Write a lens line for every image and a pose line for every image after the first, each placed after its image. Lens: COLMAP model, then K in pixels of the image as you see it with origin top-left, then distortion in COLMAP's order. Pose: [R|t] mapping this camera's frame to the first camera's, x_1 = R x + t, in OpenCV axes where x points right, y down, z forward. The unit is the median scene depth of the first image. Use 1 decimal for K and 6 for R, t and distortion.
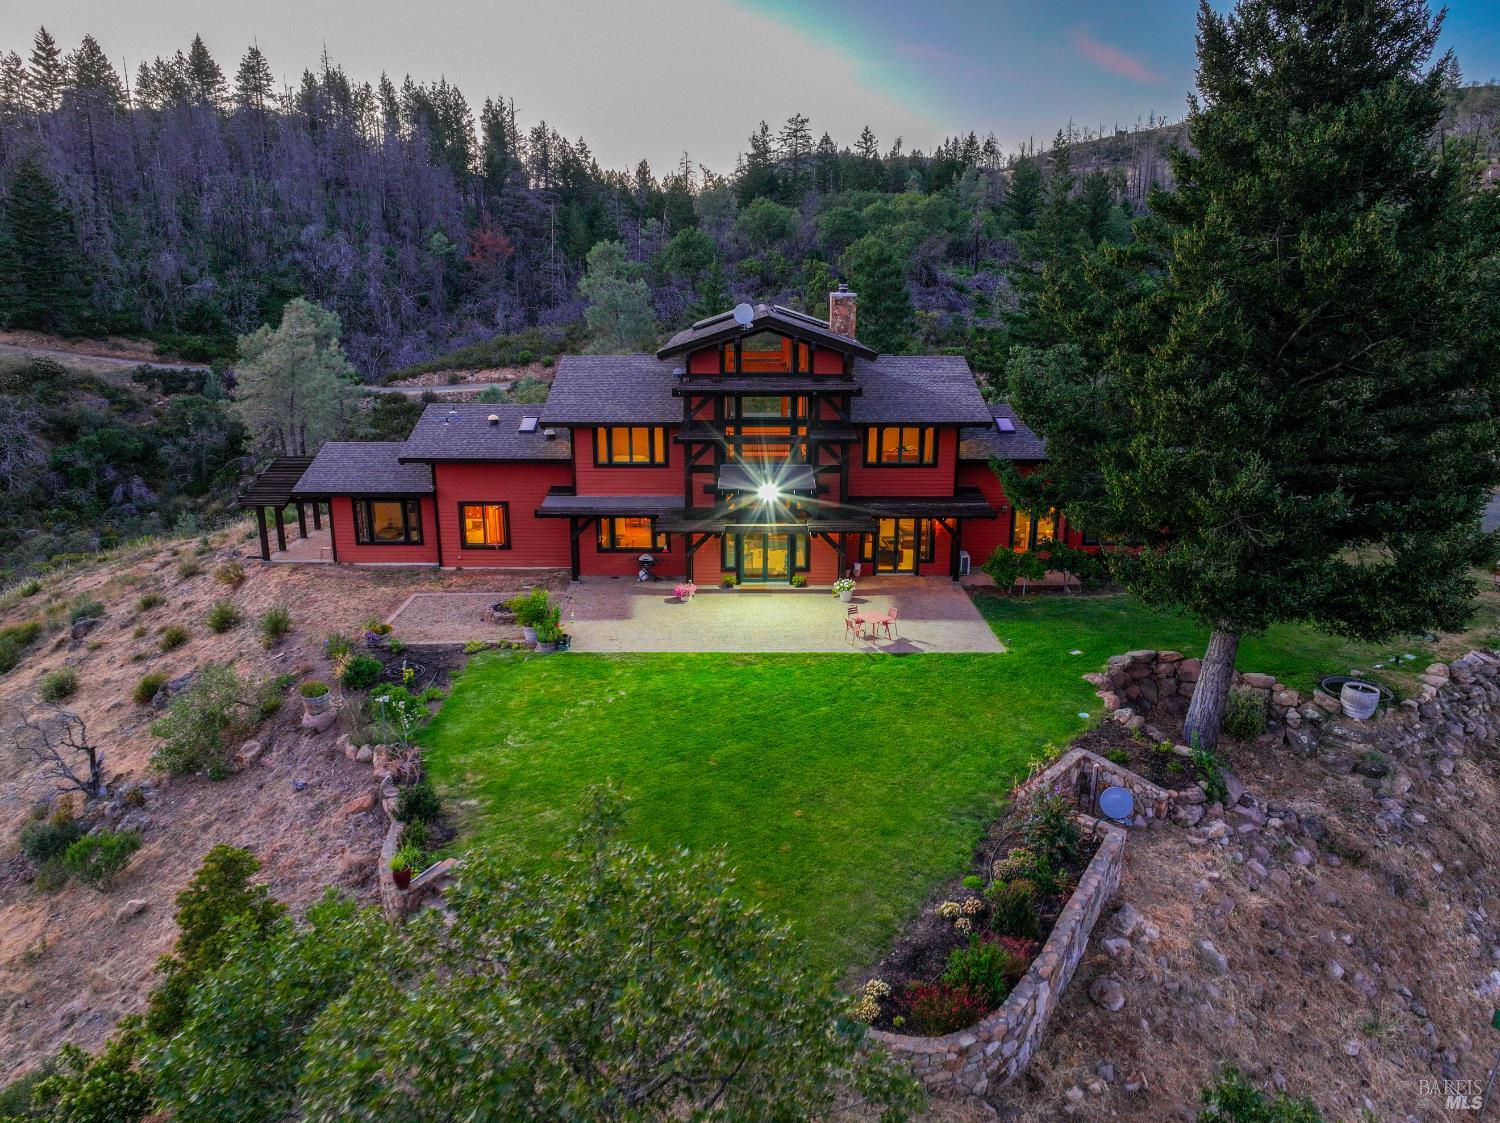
lens RADIAL K [[1060.3, 0, 750.0], [0, 1060.3, 561.5], [0, 0, 1]] dist [-0.009921, 0.025591]
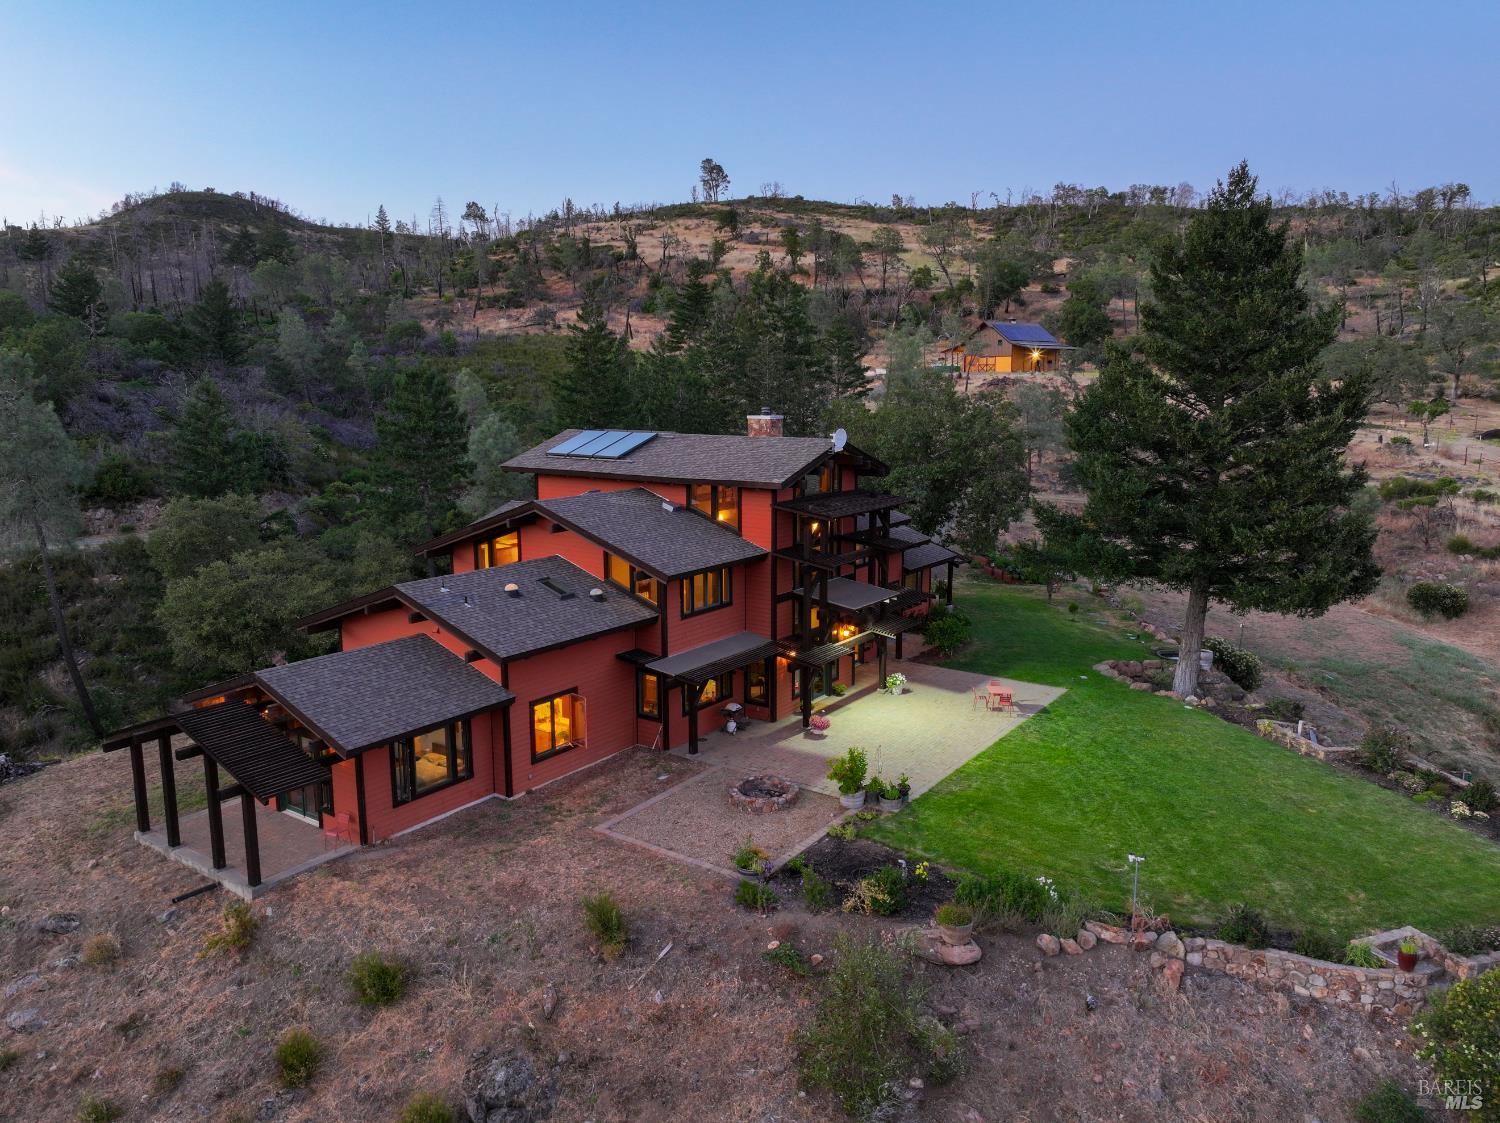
lens RADIAL K [[1060.3, 0, 750.0], [0, 1060.3, 561.5], [0, 0, 1]] dist [-0.009921, 0.025591]
pose [[0.578503, -0.140183, 0.803544, -0.826262], [0.218773, 0.975693, 0.012711, -0.137712], [-0.785794, 0.168441, 0.595109, 0.443245]]
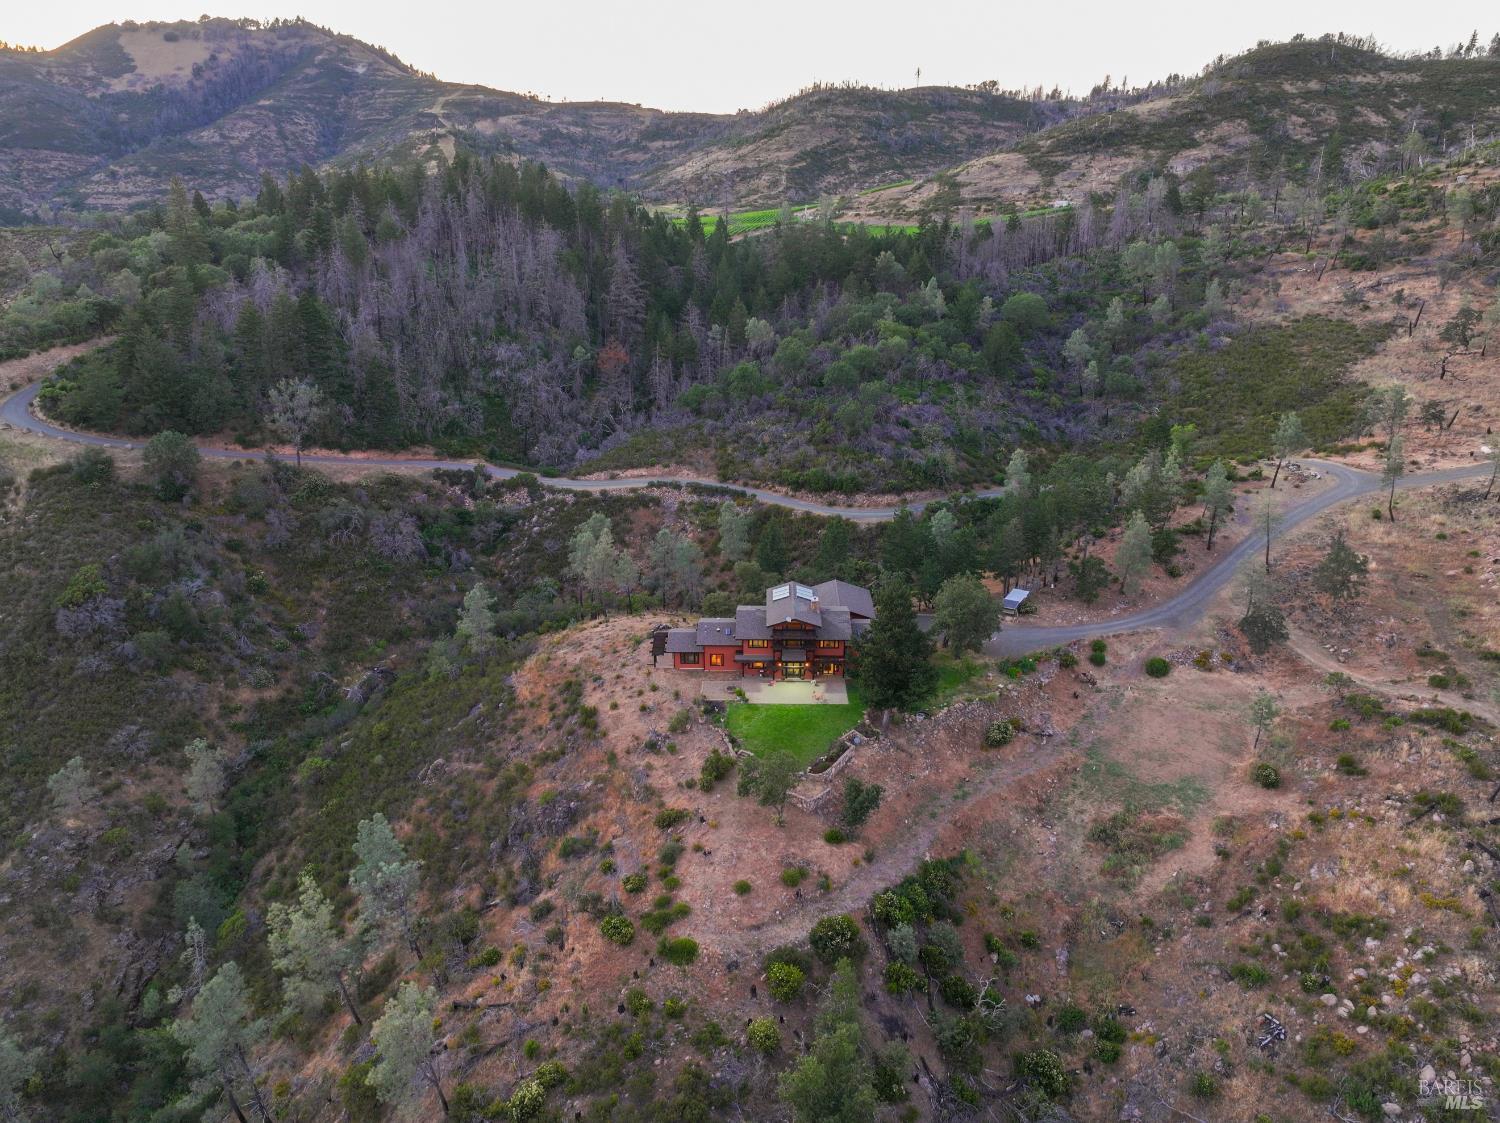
lens RADIAL K [[1060.3, 0, 750.0], [0, 1060.3, 561.5], [0, 0, 1]] dist [-0.009921, 0.025591]
pose [[0.999789, 0.004348, -0.020090, -0.068491], [-0.002204, 0.994412, 0.105545, -0.821279], [0.020436, -0.105479, 0.994212, -2.825137]]
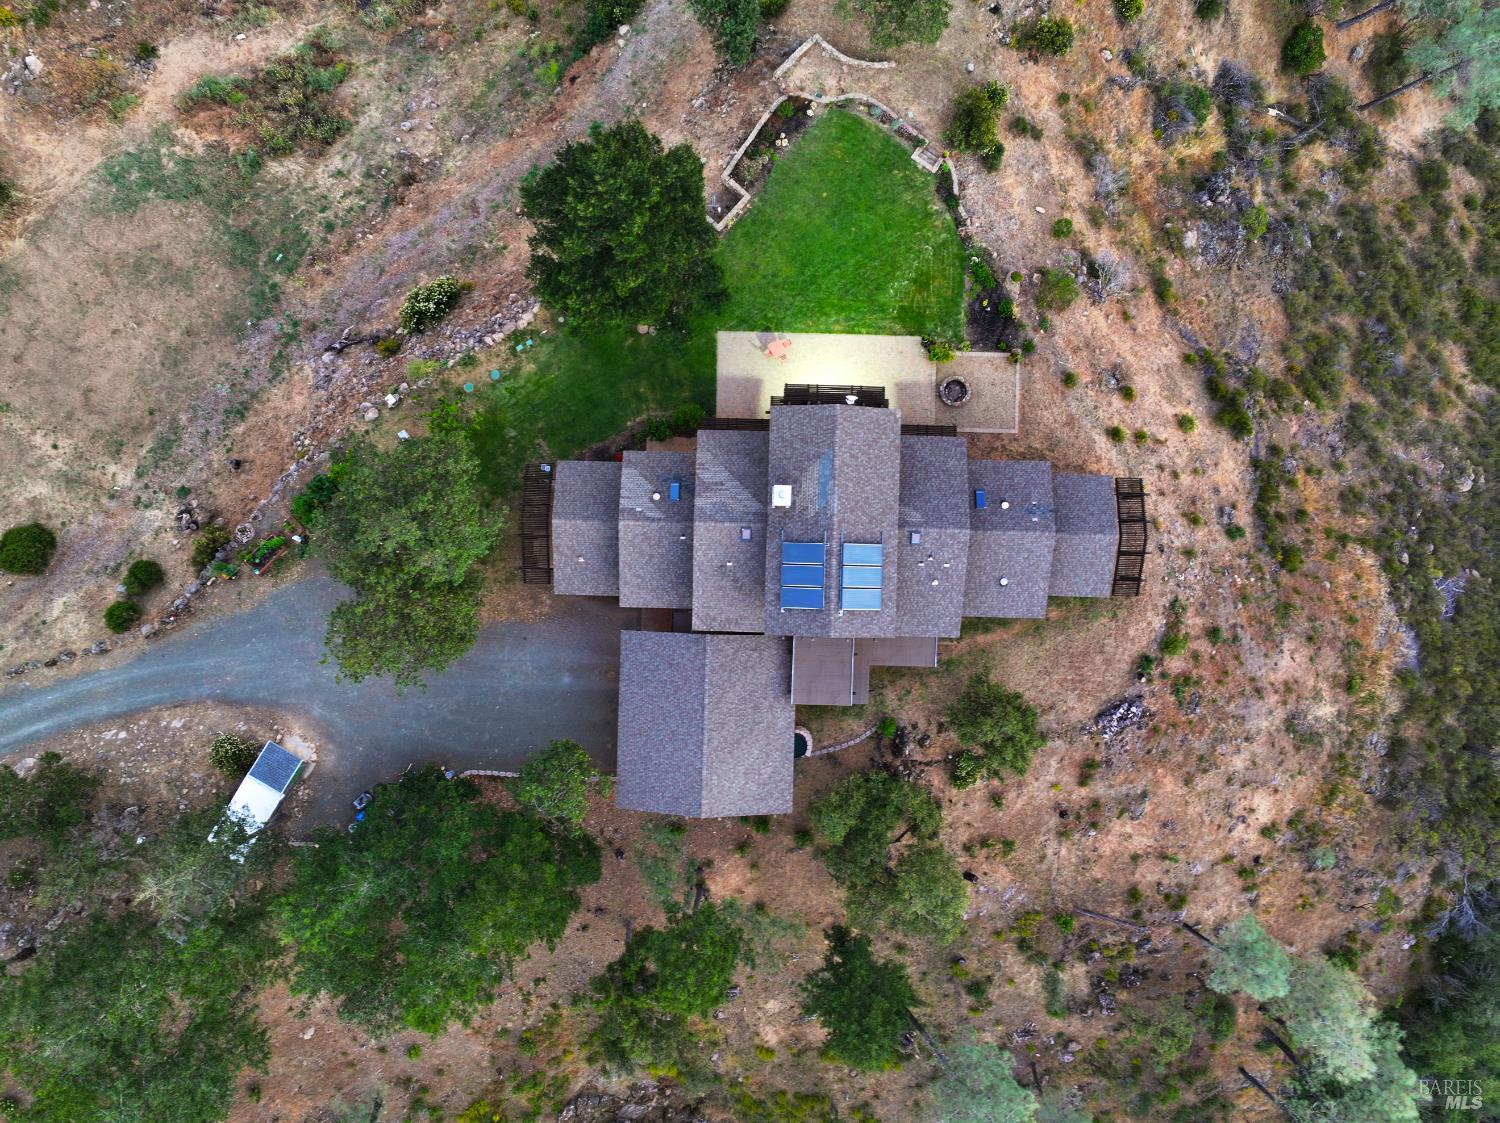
lens RADIAL K [[1009.8, 0, 748.9], [0, 1009.8, 616.2], [0, 0, 1]] dist [-0.008962, 0.016389]
pose [[-0.999530, -0.030325, -0.004430, 0.145554], [0.003865, -0.268126, 0.963376, -1.743758], [-0.030403, 0.962906, 0.268118, 0.855091]]
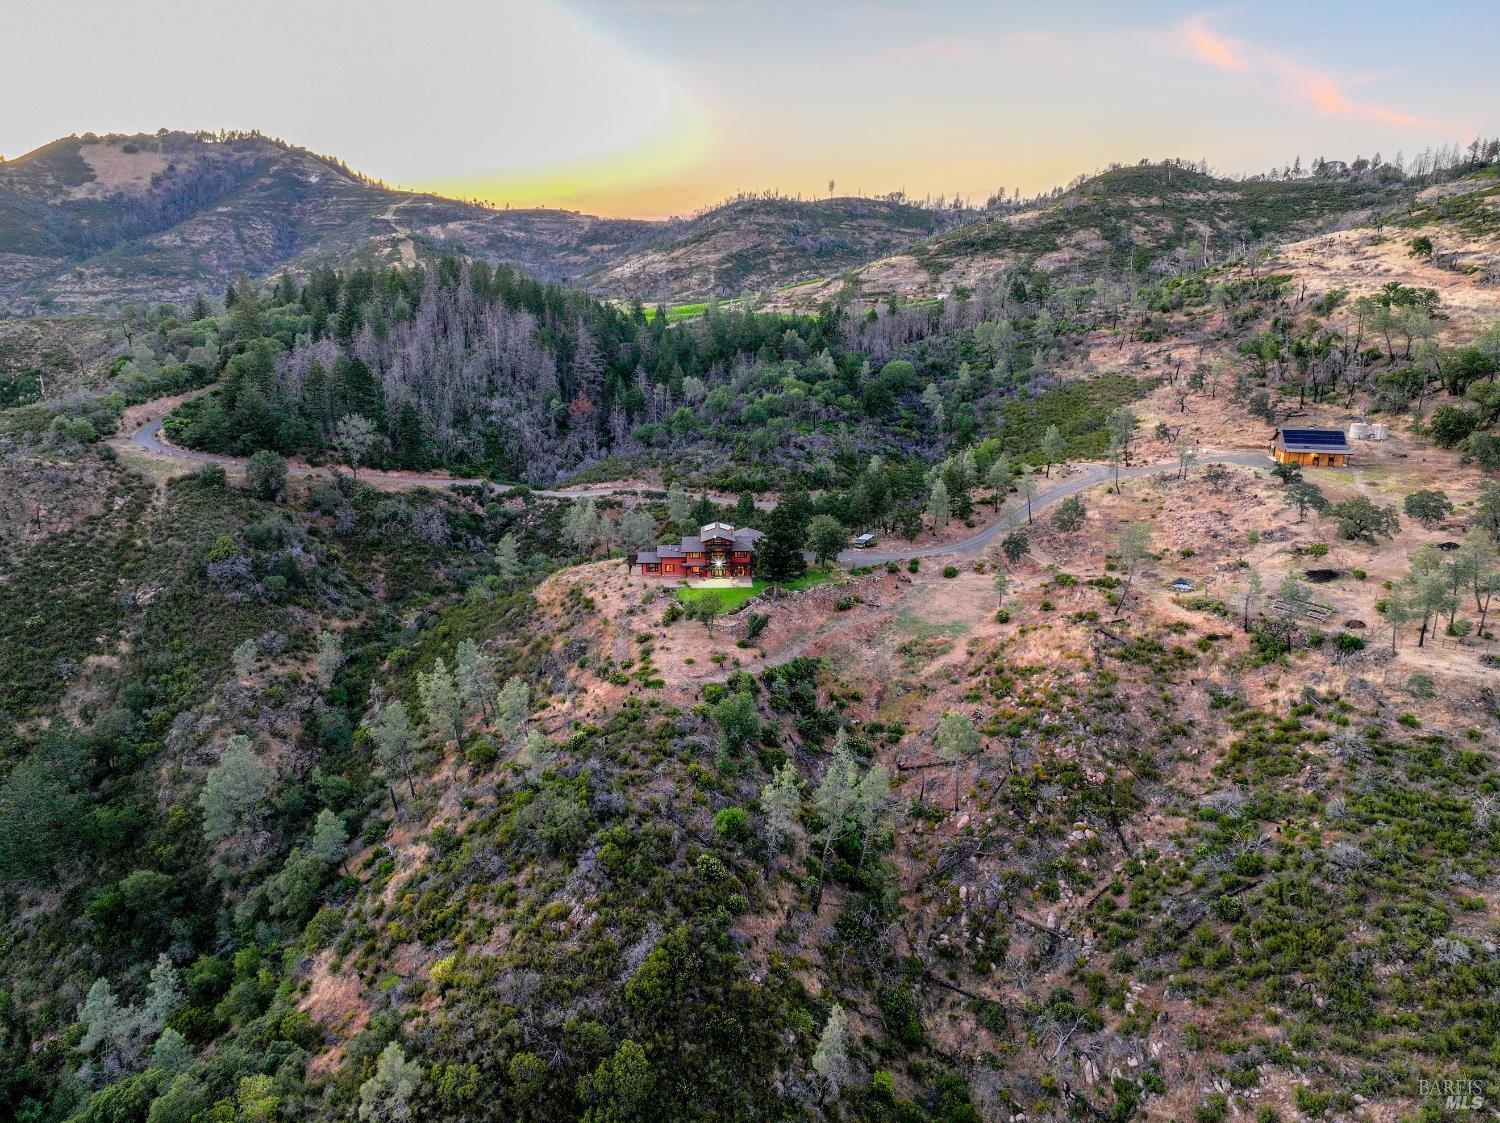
lens RADIAL K [[1060.3, 0, 750.0], [0, 1060.3, 561.5], [0, 0, 1]] dist [-0.009921, 0.025591]
pose [[0.999103, -0.014312, 0.039851, -0.046500], [0.013558, 0.999725, 0.019122, -0.186848], [-0.040113, -0.018565, 0.999023, -5.166407]]
